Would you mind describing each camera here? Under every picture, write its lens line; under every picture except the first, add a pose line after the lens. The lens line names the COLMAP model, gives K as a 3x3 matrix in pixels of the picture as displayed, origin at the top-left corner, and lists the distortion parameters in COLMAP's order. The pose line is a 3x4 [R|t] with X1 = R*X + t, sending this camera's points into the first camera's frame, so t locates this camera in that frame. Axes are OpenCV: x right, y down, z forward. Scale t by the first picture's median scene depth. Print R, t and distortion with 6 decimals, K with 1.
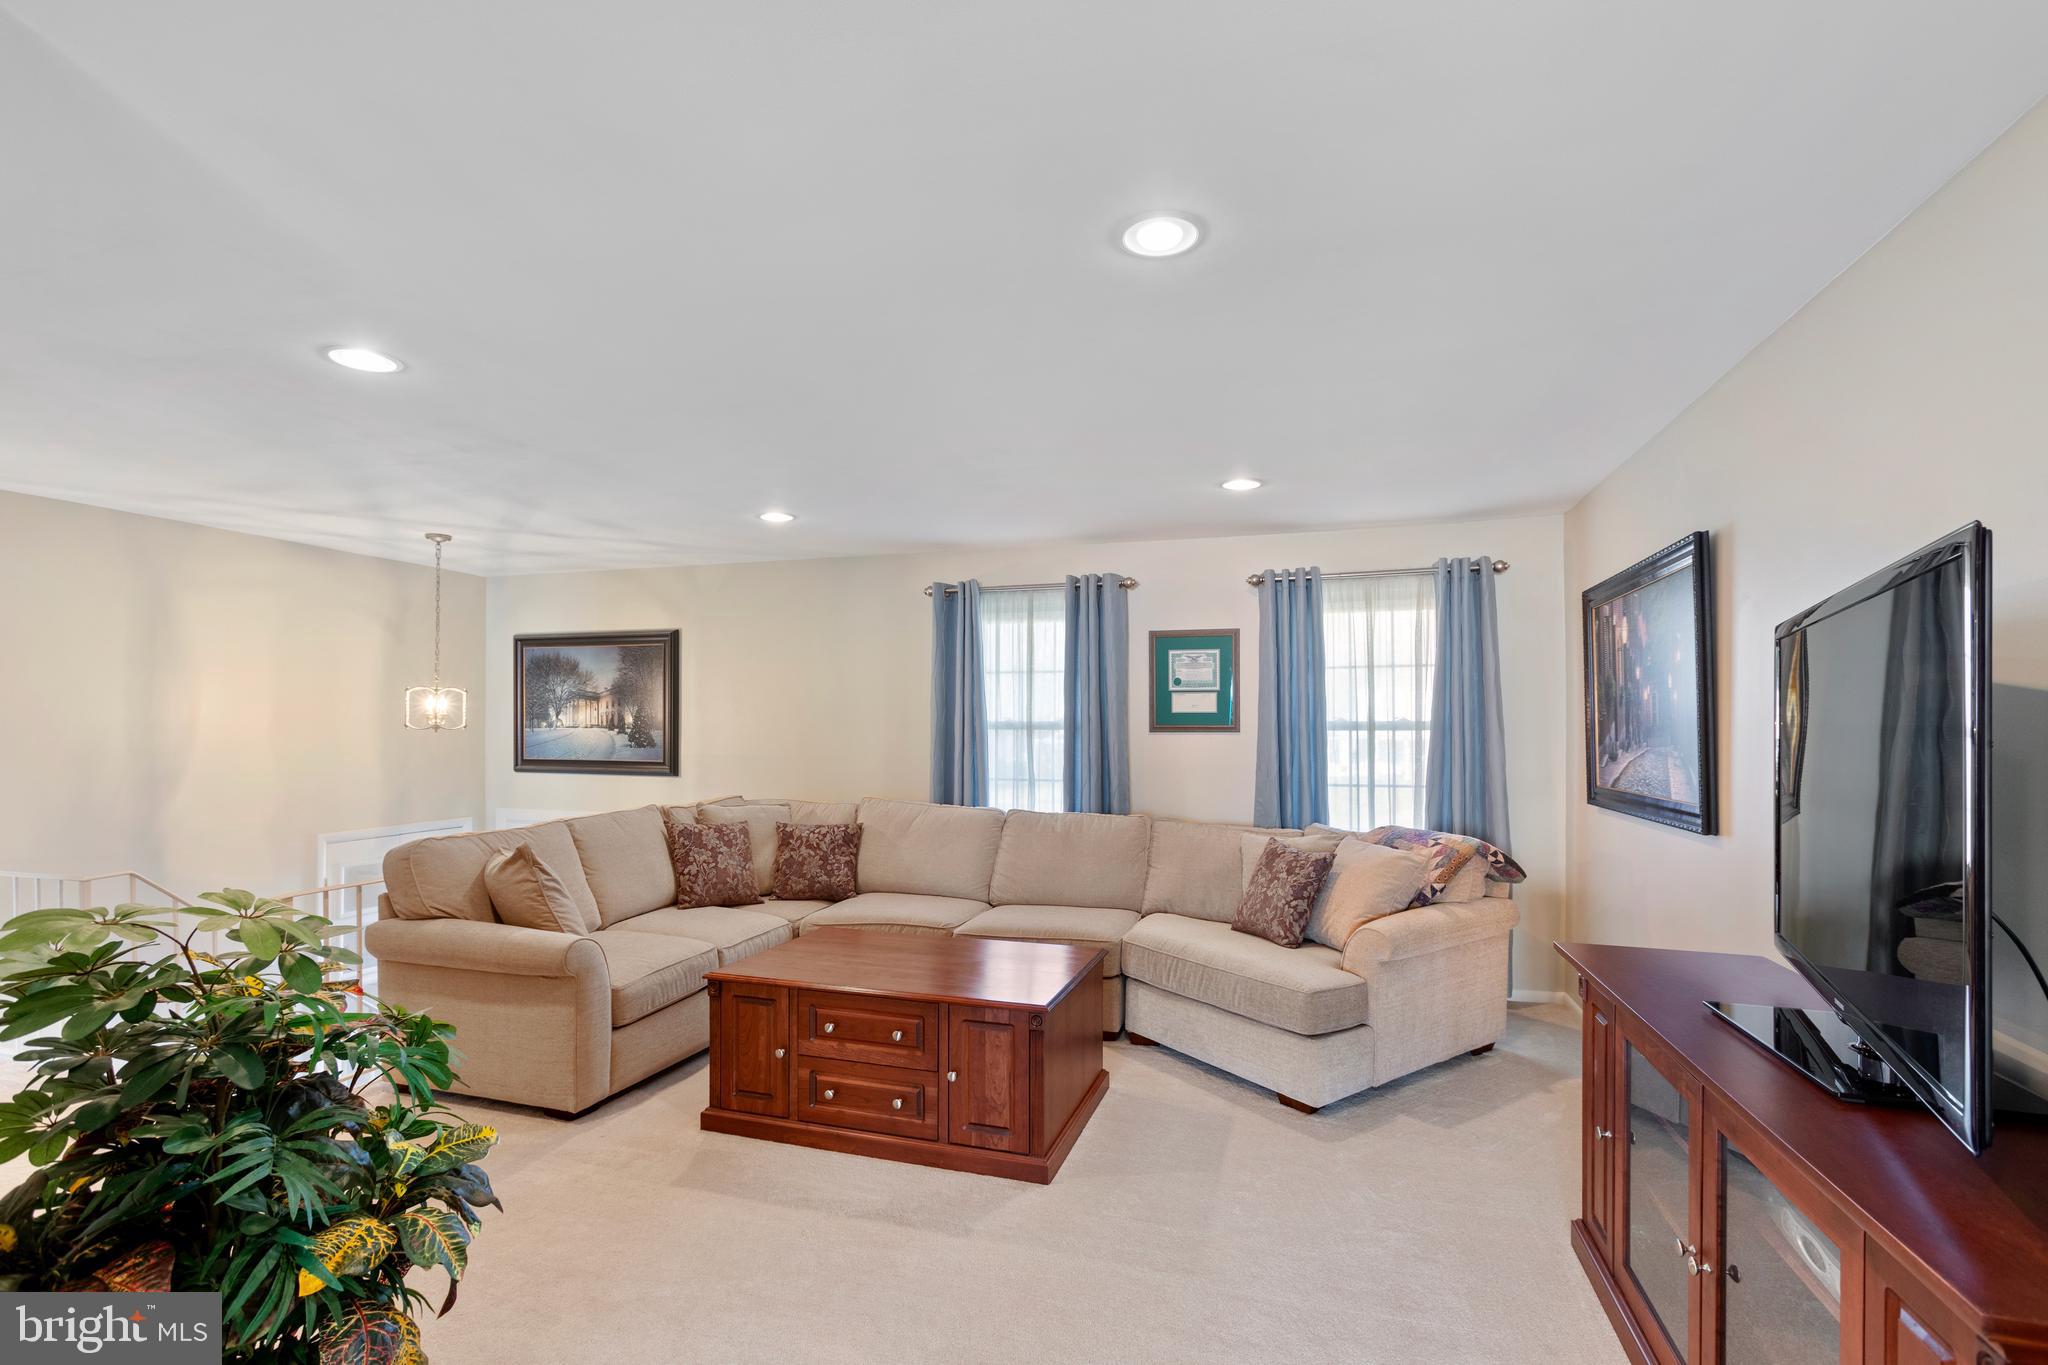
lens RADIAL K [[909.4, 0, 986.9], [0, 909.4, 703.0], [0, 0, 1]] dist [-0.009487, 0.004130]
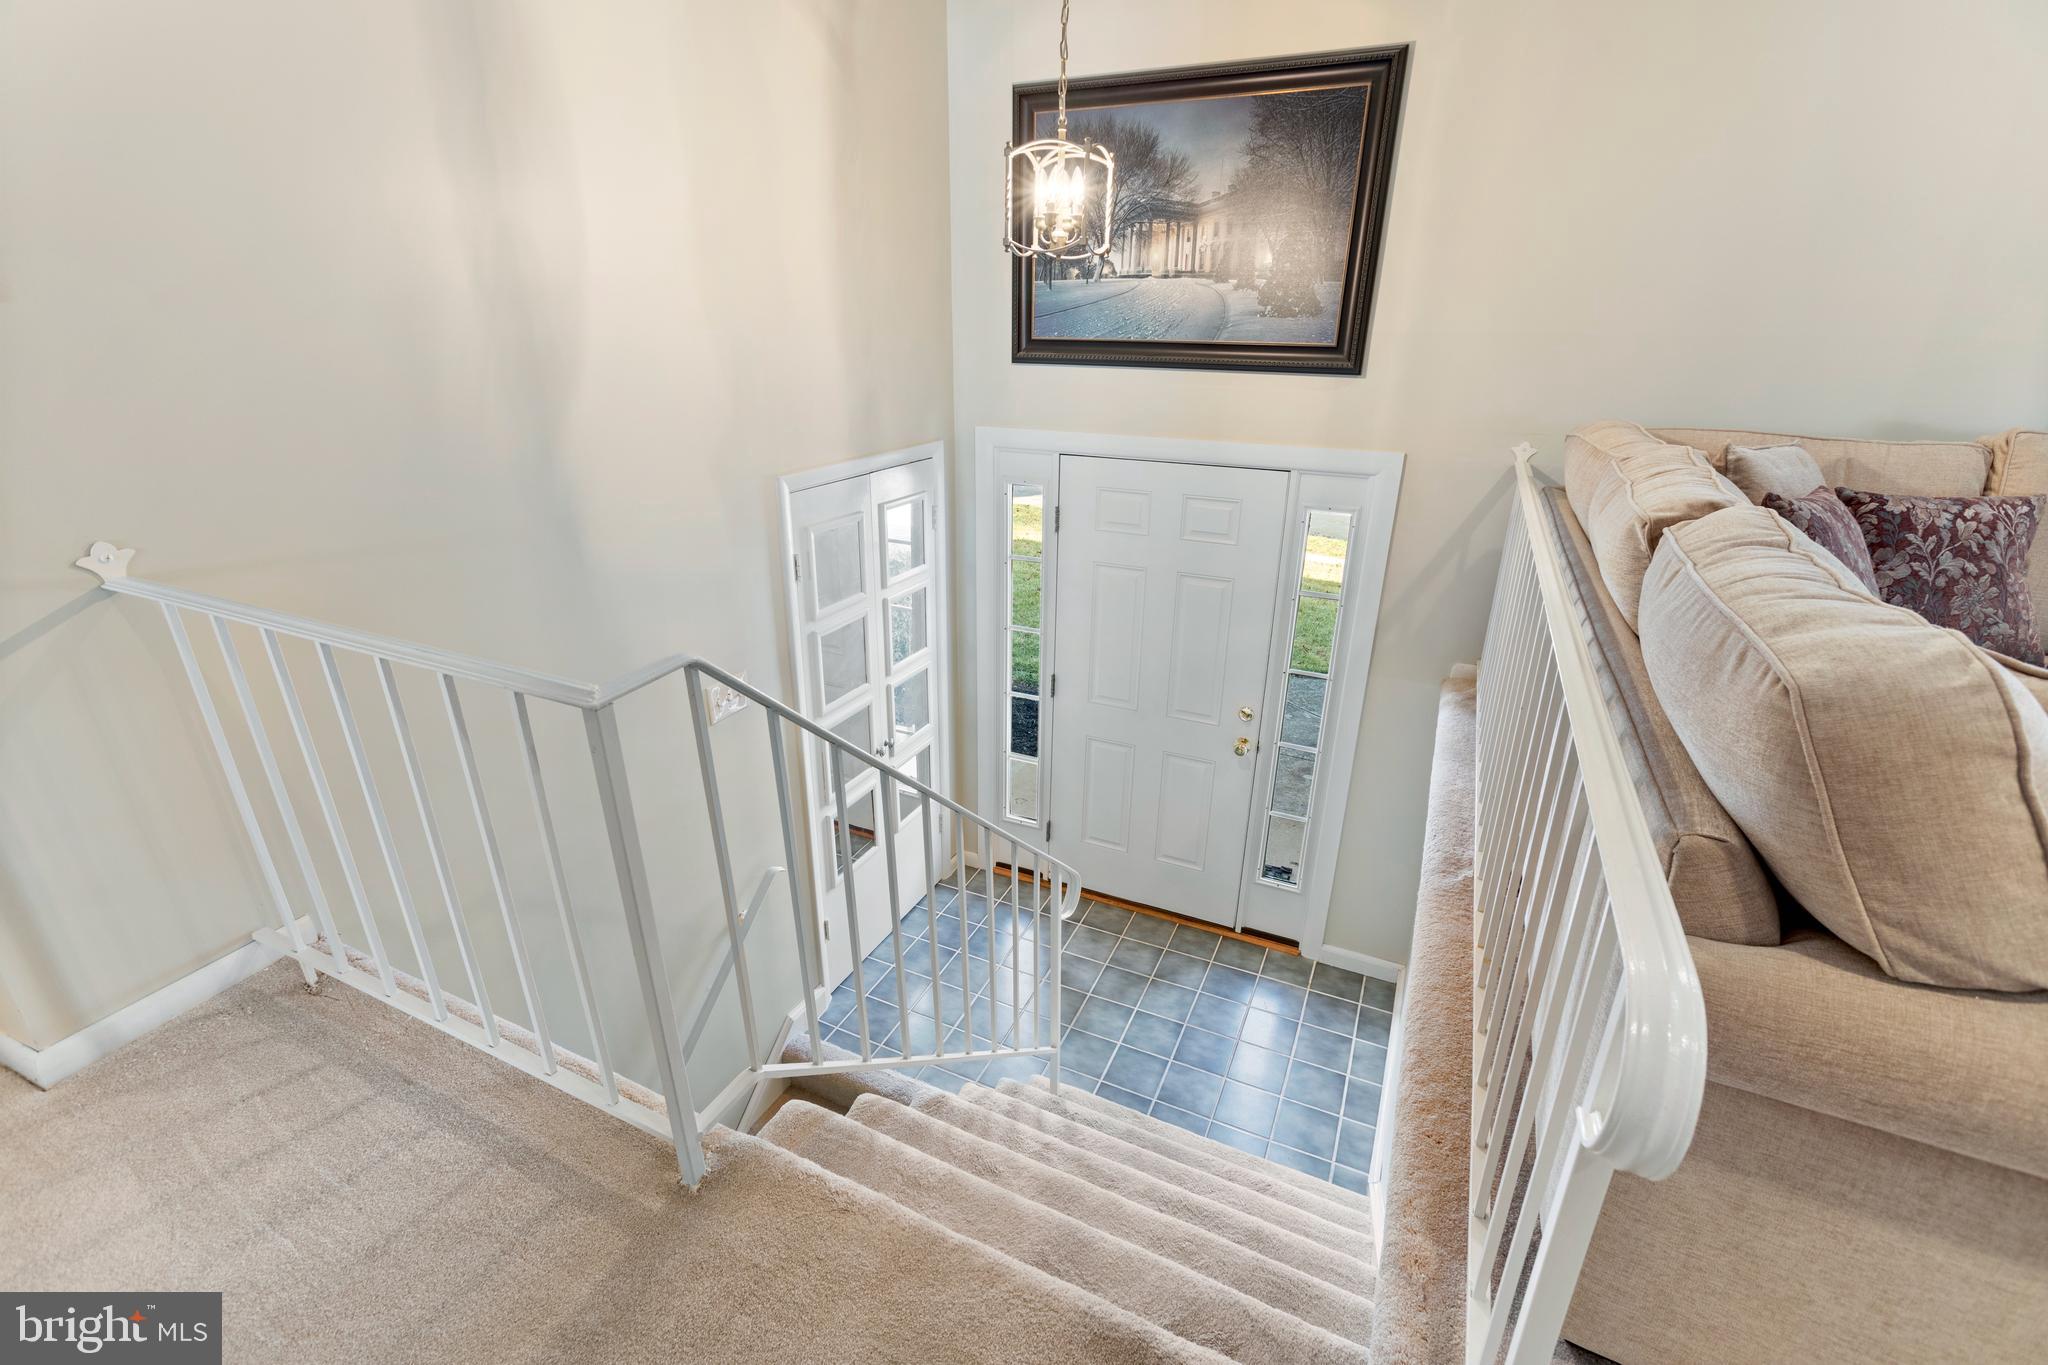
lens RADIAL K [[909.4, 0, 1019.7], [0, 909.4, 681.7], [0, 0, 1]] dist [-0.009487, 0.004130]
pose [[0.988902, 0.059042, -0.136330, -0.528510], [-0.001153, 0.920662, 0.390358, 0.045596], [0.148562, -0.385869, 0.910513, 0.488361]]
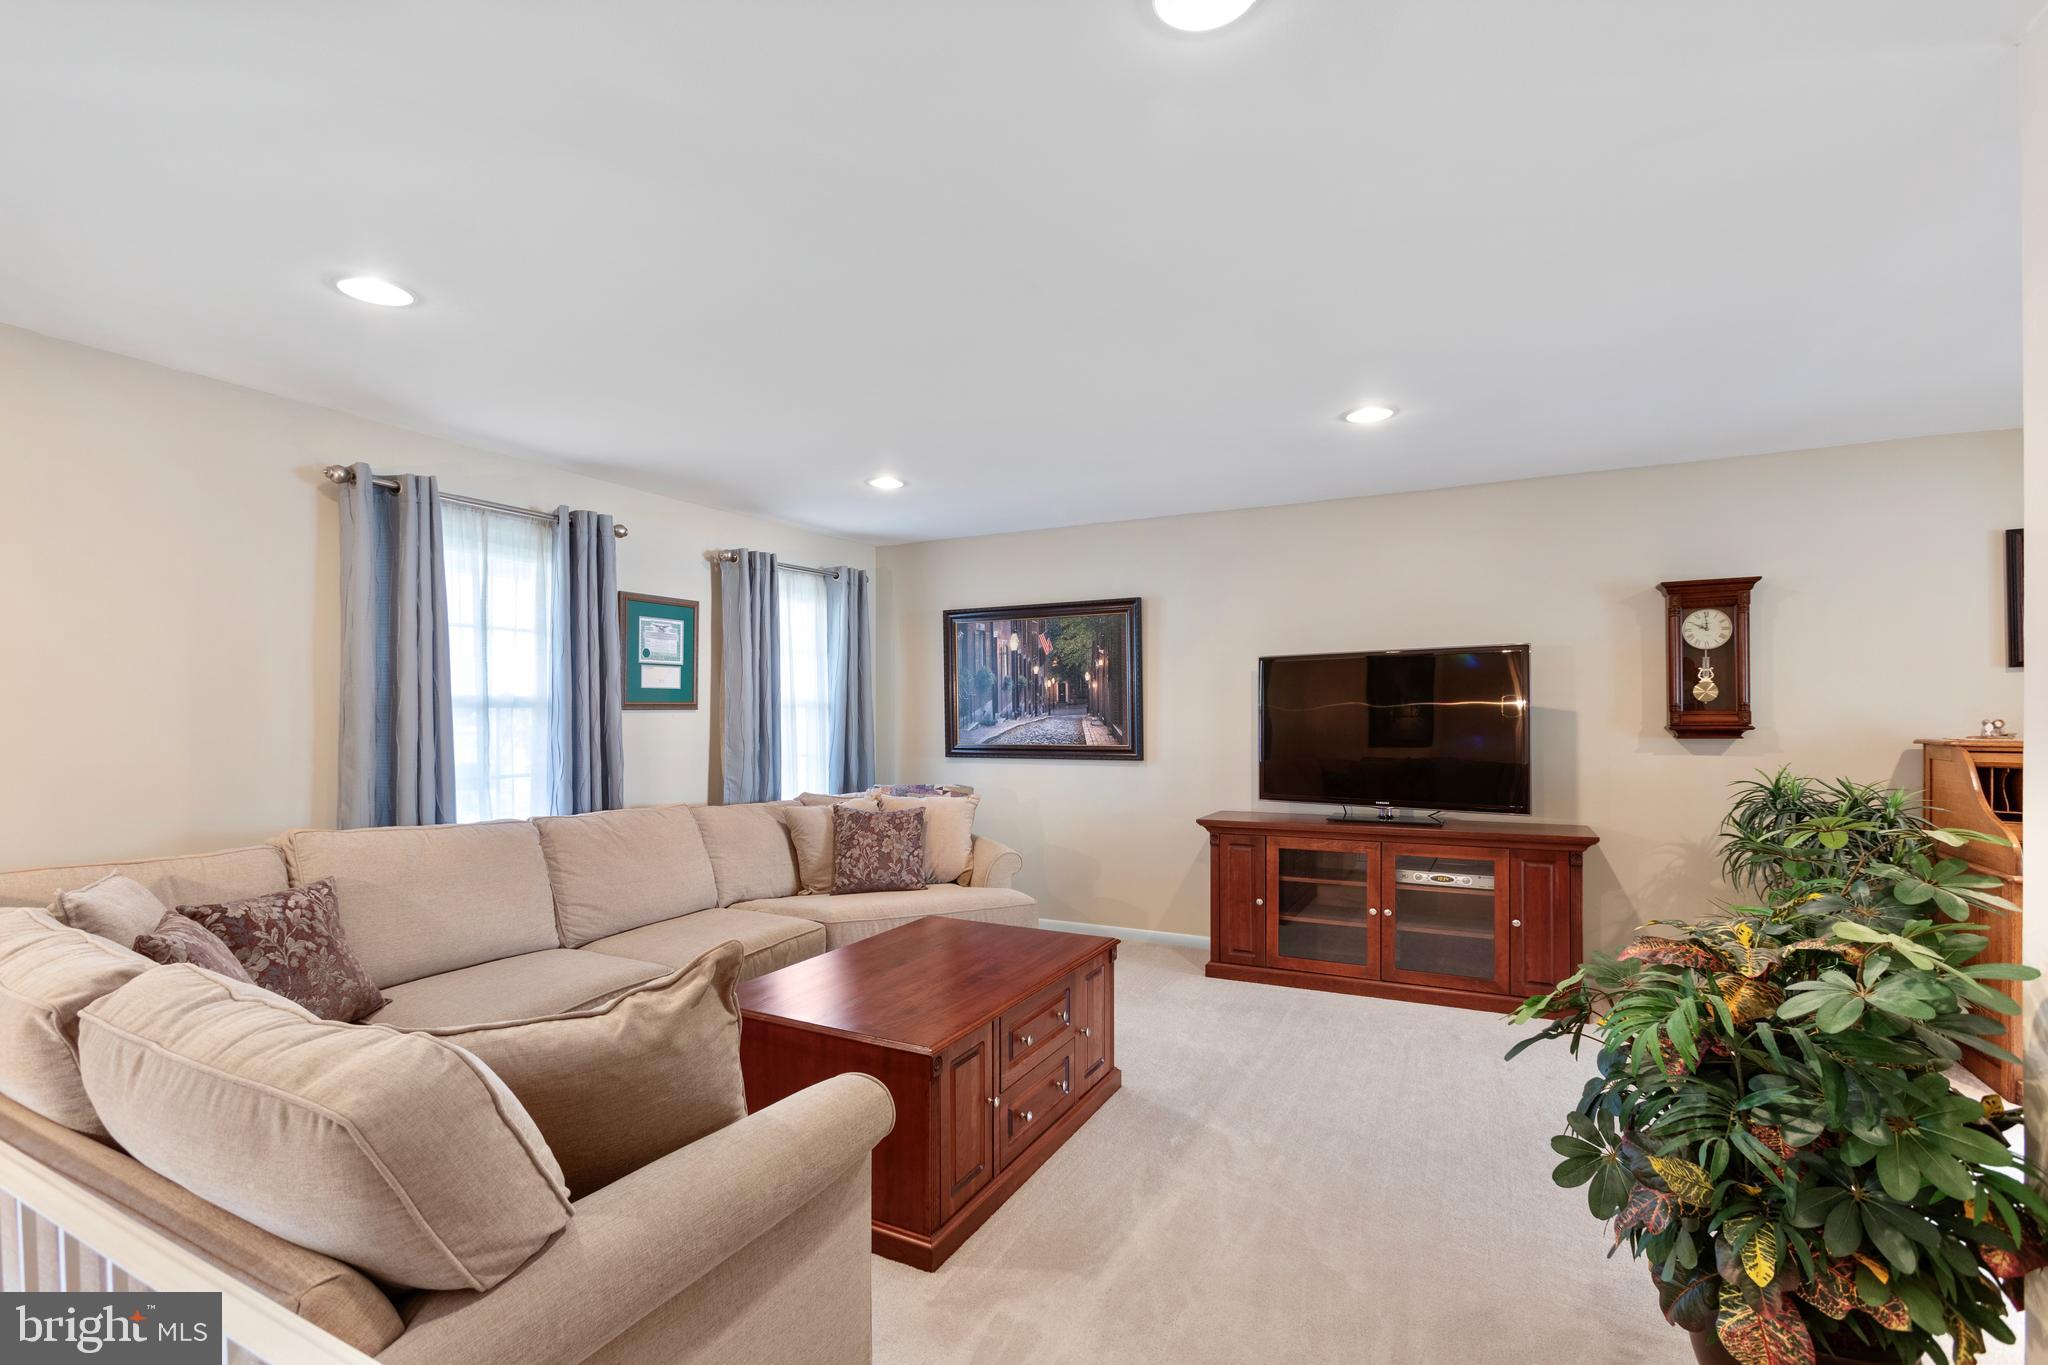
lens RADIAL K [[909.4, 0, 994.5], [0, 909.4, 712.8], [0, 0, 1]] dist [-0.009487, 0.004130]
pose [[0.190402, -0.008360, 0.981671, -0.577402], [-0.021300, 0.999693, 0.012645, 0.016053], [-0.981475, -0.023318, 0.190165, 0.481998]]
